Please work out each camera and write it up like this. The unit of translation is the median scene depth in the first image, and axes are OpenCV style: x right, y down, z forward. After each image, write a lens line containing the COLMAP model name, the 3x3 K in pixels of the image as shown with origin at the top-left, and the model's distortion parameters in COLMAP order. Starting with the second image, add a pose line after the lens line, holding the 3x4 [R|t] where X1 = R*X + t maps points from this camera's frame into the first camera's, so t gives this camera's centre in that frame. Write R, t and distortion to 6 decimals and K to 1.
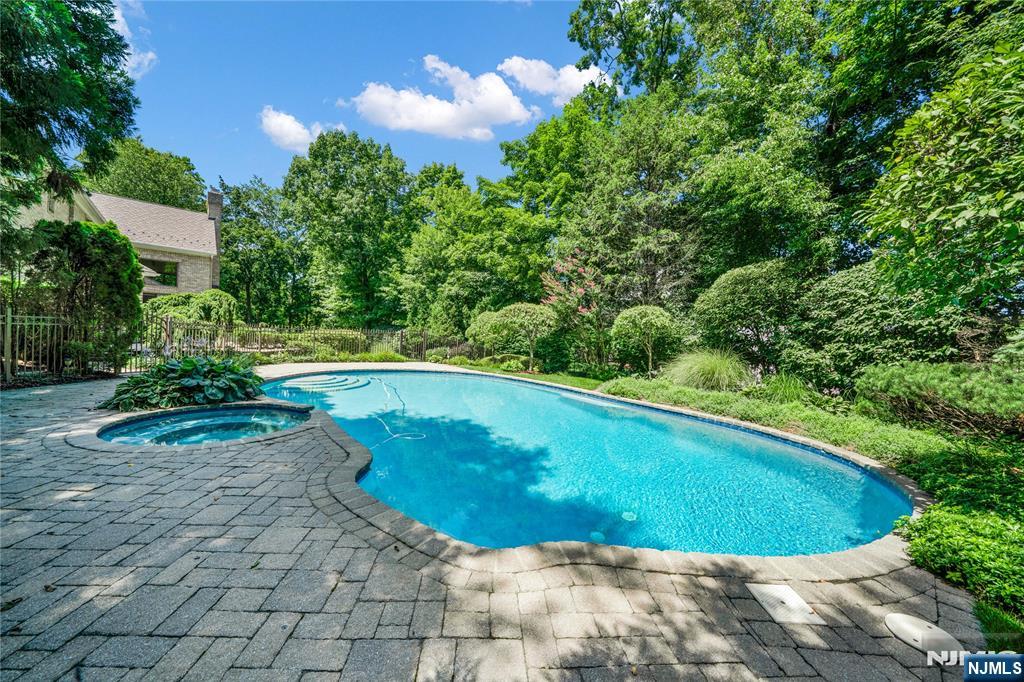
lens RADIAL K [[359.1, 0, 504.3], [0, 359.1, 341.3], [0, 0, 1]] dist [-0.029704, 0.004726]
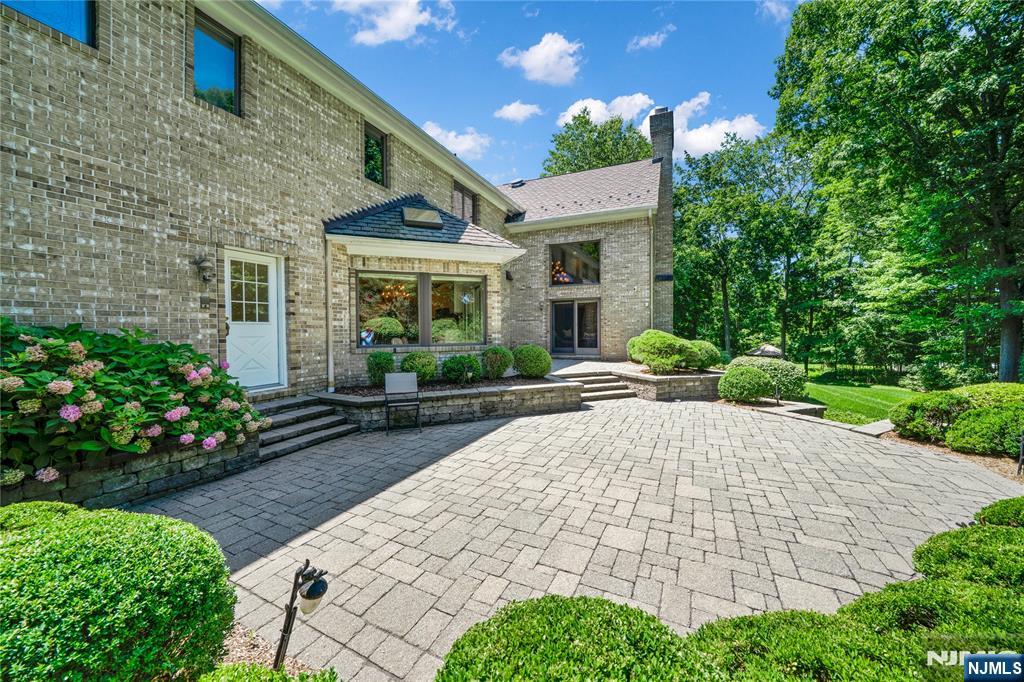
lens RADIAL K [[359.1, 0, 504.3], [0, 359.1, 341.3], [0, 0, 1]] dist [-0.029704, 0.004726]
pose [[0.375375, -0.018240, -0.926693, -0.235821], [0.010567, 0.999826, -0.015399, -0.028369], [0.926813, -0.004012, 0.375503, 0.328711]]
